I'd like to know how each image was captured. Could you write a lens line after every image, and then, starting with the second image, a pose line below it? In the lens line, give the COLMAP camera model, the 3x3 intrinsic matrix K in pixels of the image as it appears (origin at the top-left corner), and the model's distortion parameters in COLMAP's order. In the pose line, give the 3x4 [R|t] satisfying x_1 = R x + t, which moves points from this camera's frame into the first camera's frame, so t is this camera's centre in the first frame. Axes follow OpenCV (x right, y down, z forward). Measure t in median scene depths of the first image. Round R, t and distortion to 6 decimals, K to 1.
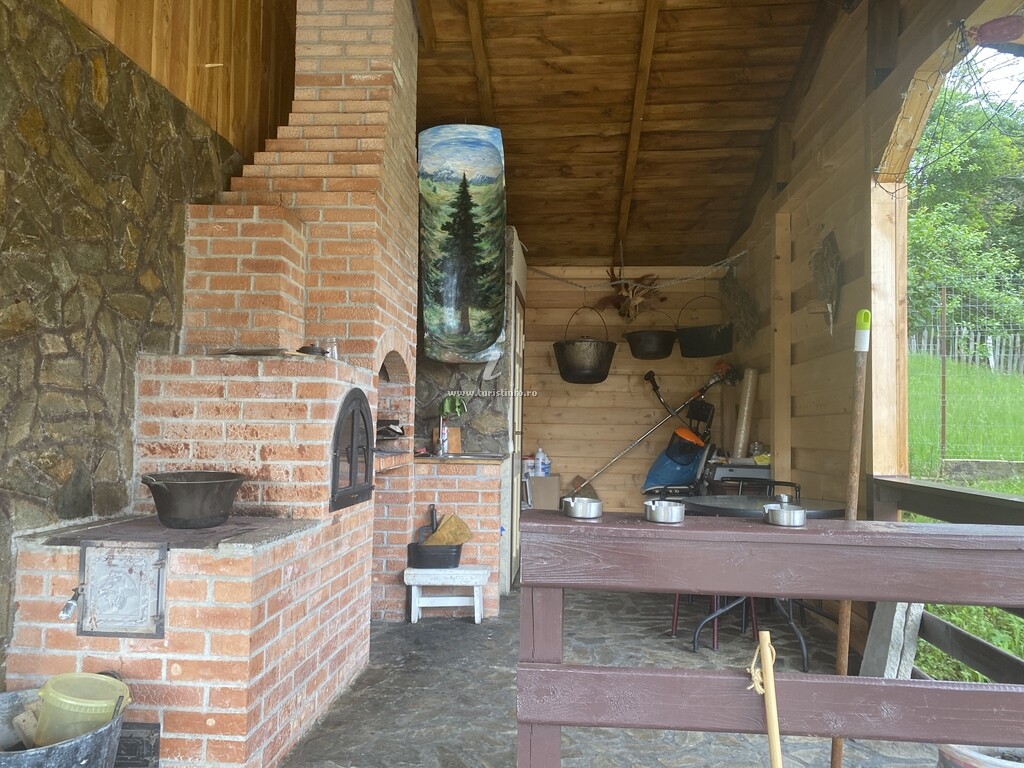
lens RADIAL K [[780.8, 0, 516.6], [0, 780.8, 390.1], [0, 0, 1]] dist [0.029423, -0.031016]
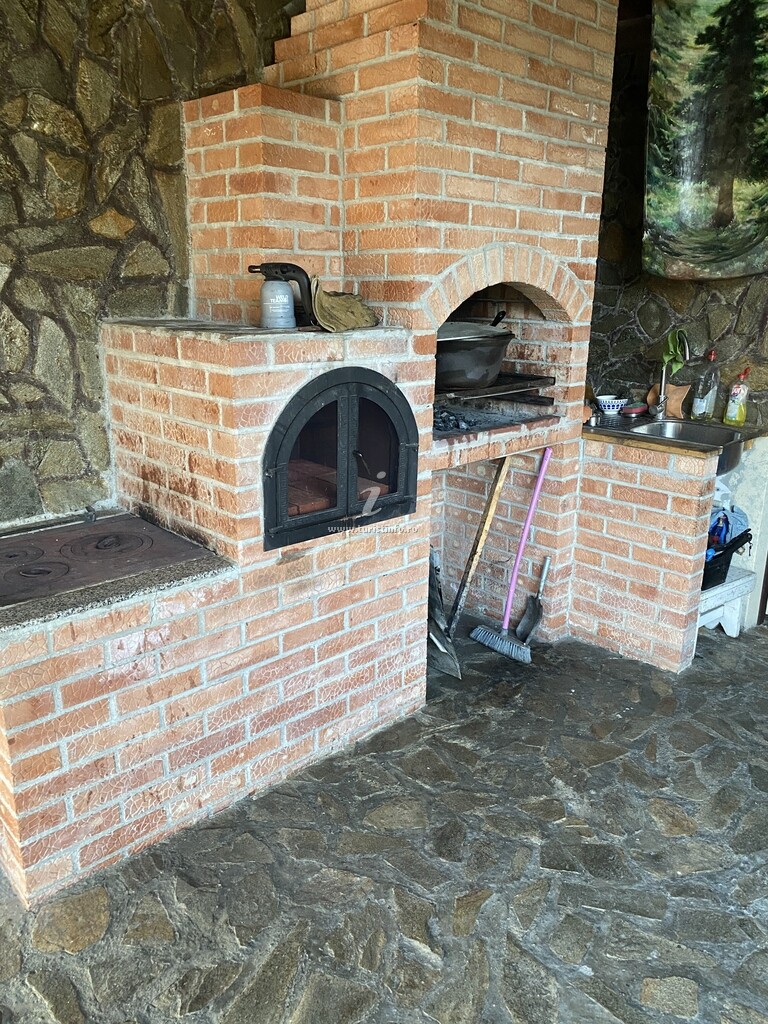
lens RADIAL K [[780.8, 0, 377.6], [0, 780.8, 503.8], [0, 0, 1]] dist [0.029423, -0.031016]
pose [[0.734723, 0.178570, -0.654442, 0.292177], [0.034096, 0.953792, 0.298528, -0.094781], [0.677510, -0.241649, 0.694684, 0.547416]]
